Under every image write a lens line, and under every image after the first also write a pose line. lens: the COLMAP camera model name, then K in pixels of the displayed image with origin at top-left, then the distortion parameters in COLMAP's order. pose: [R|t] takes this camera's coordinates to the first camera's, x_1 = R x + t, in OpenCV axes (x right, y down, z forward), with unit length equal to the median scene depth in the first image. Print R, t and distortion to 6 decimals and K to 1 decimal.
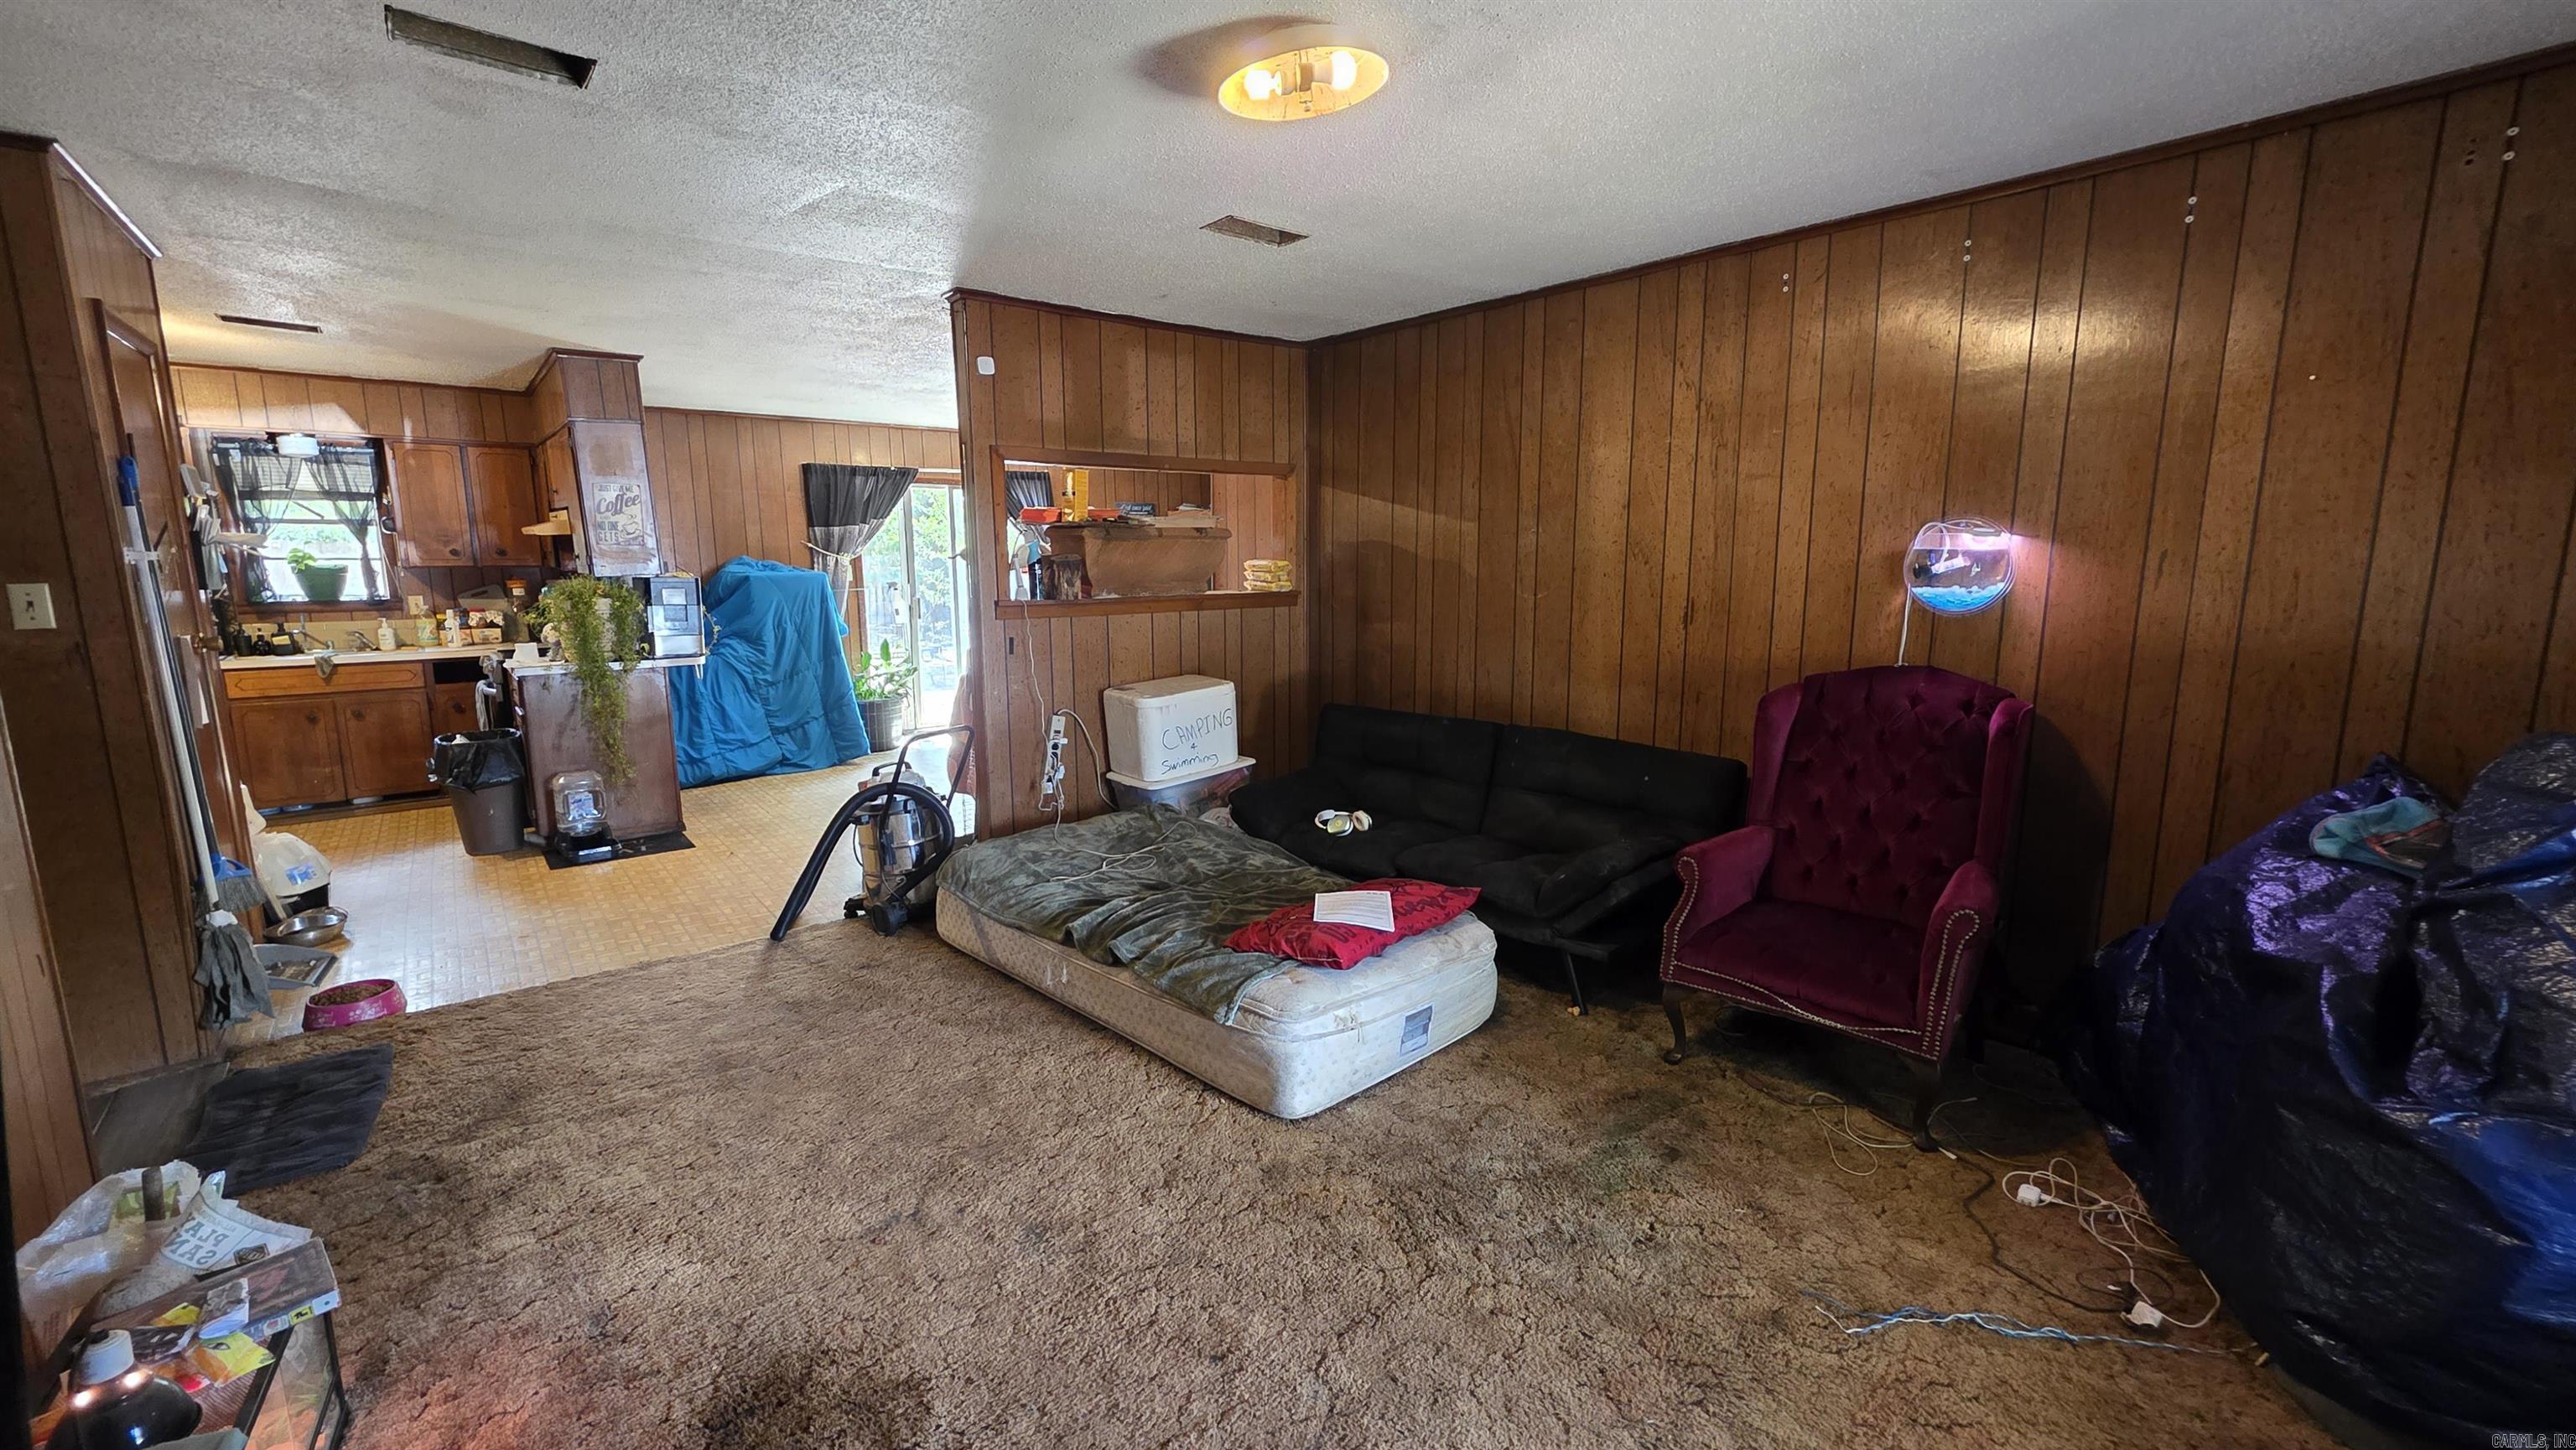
lens RADIAL K [[1017.2, 0, 1299.2], [0, 1017.2, 720.3], [0, 0, 1]] dist [0.001501, 0.000010]
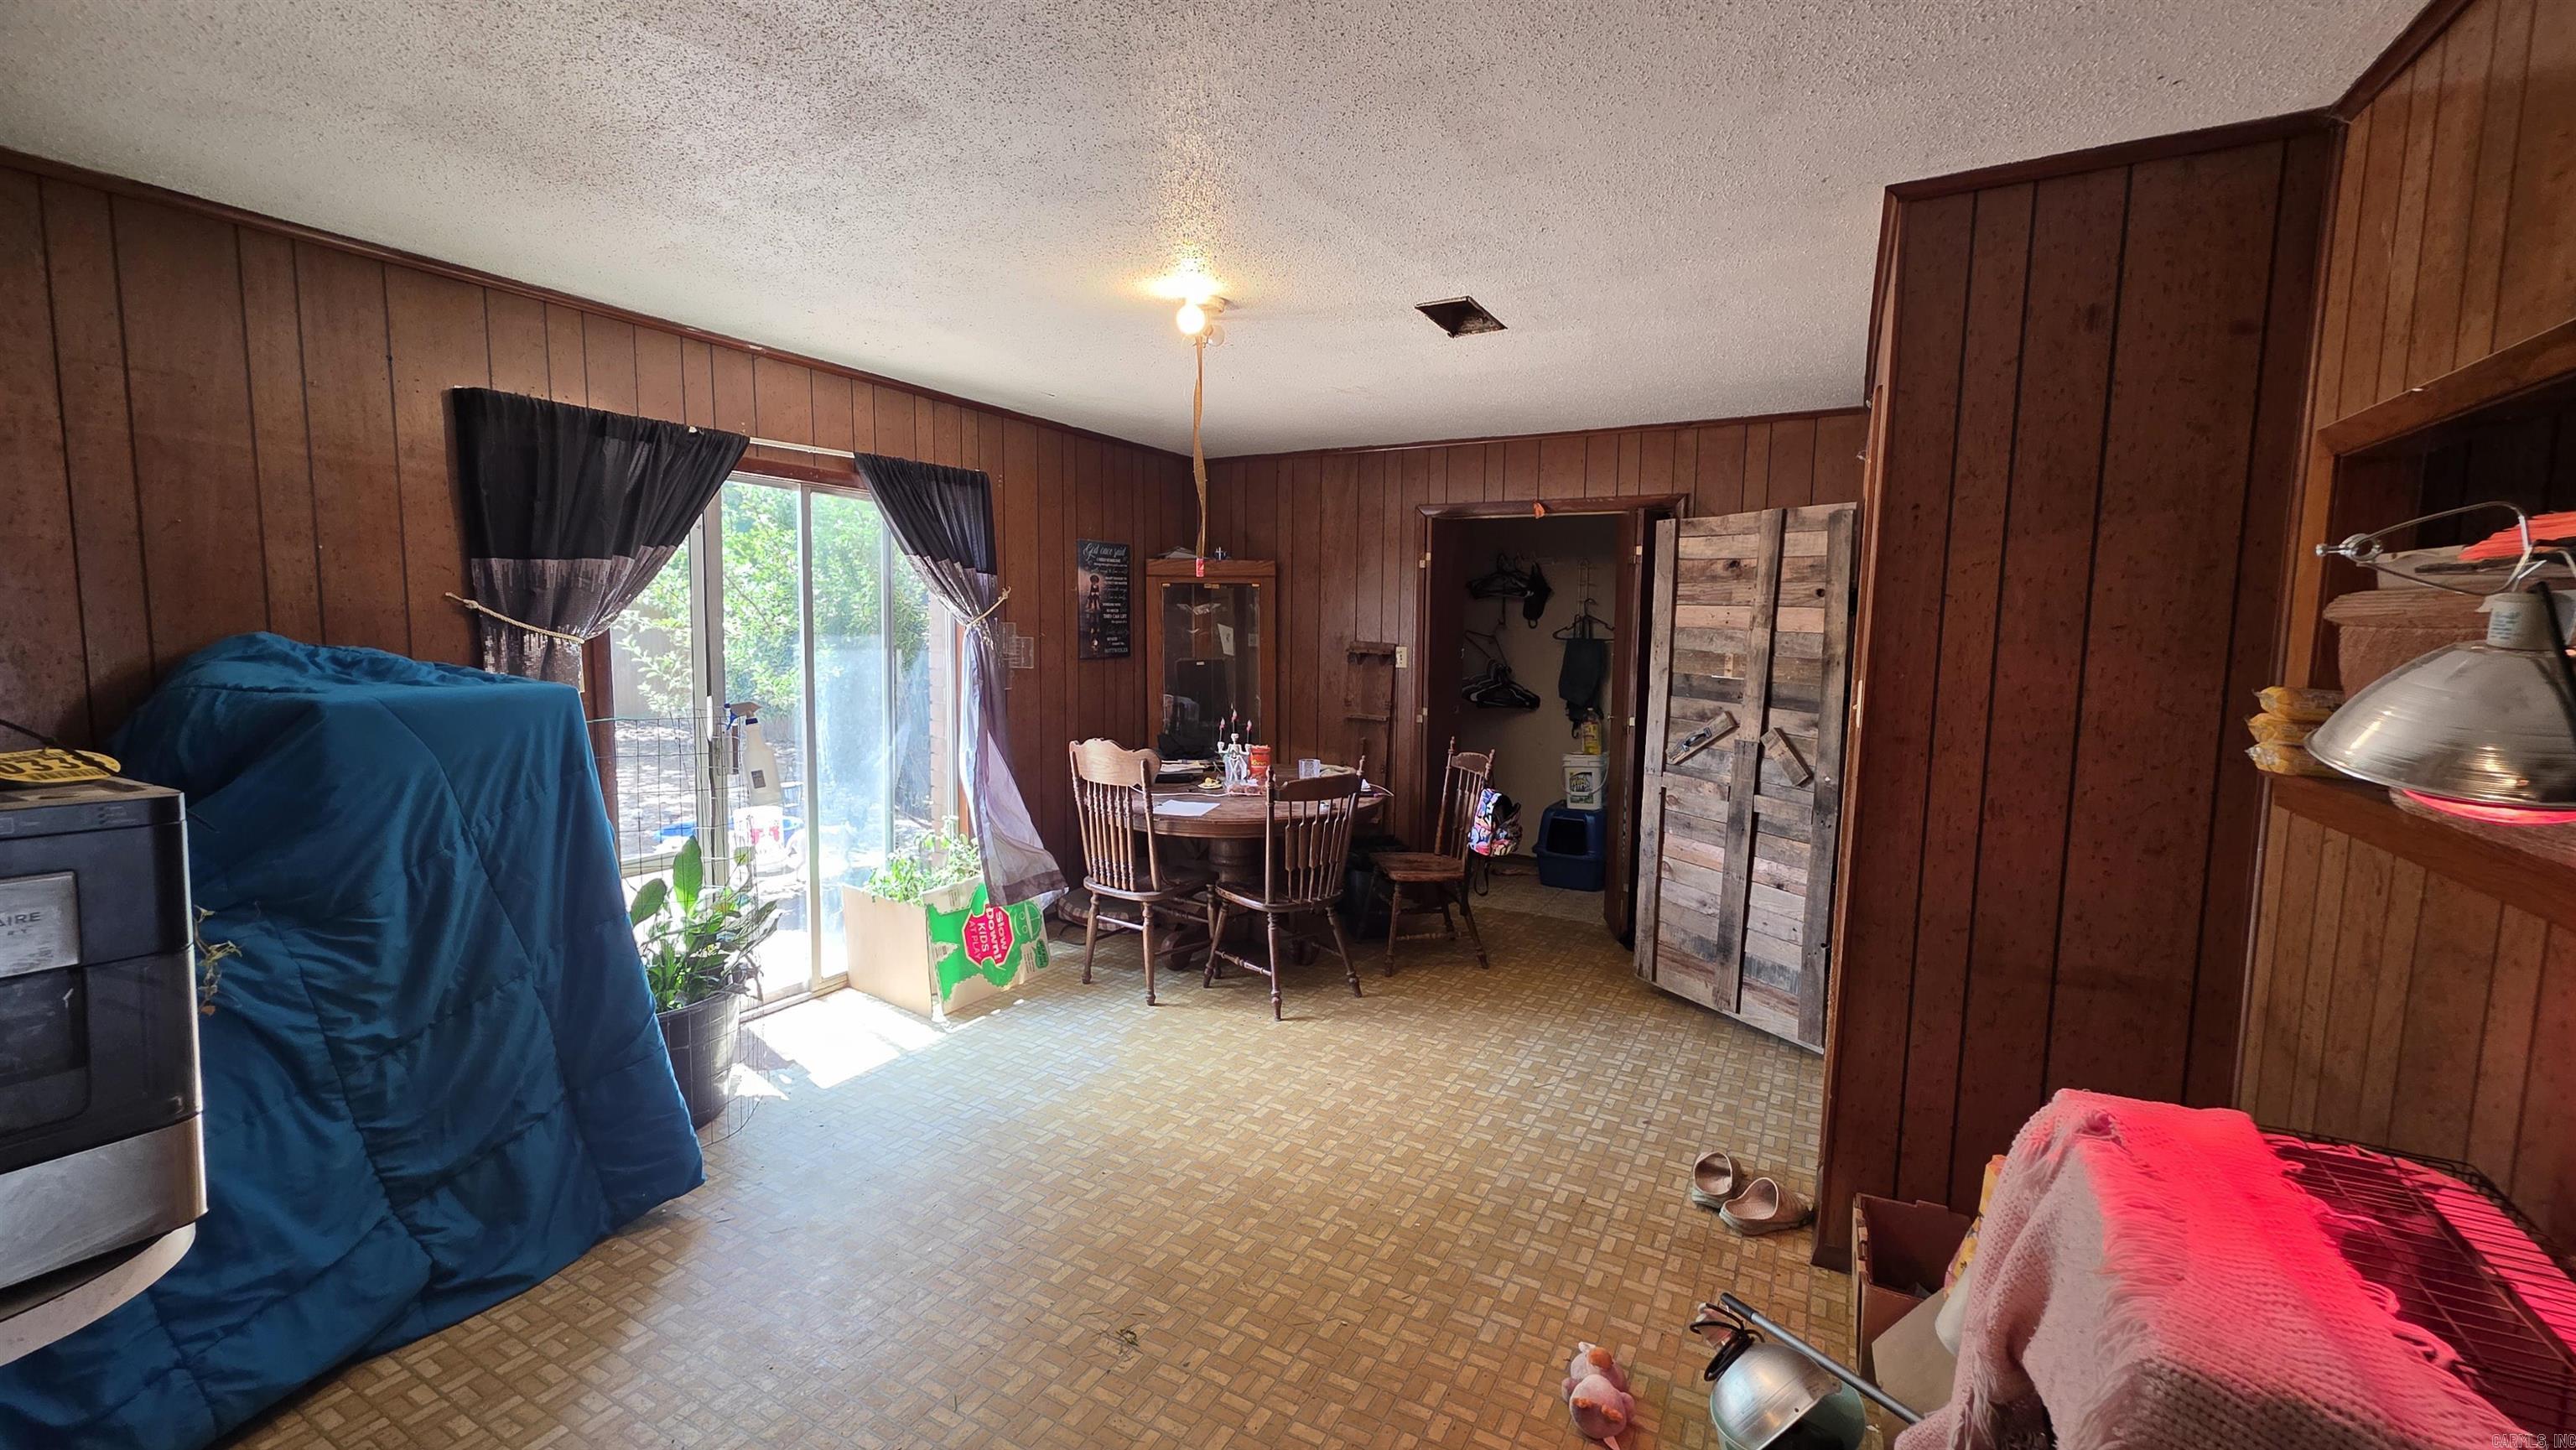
lens RADIAL K [[1017.2, 0, 1274.4], [0, 1017.2, 720.0], [0, 0, 1]] dist [0.001501, 0.000010]
pose [[0.939661, -0.018545, 0.341603, -0.347408], [0.041077, 0.997422, -0.058844, -0.099148], [-0.339631, 0.069326, 0.938000, 0.572411]]
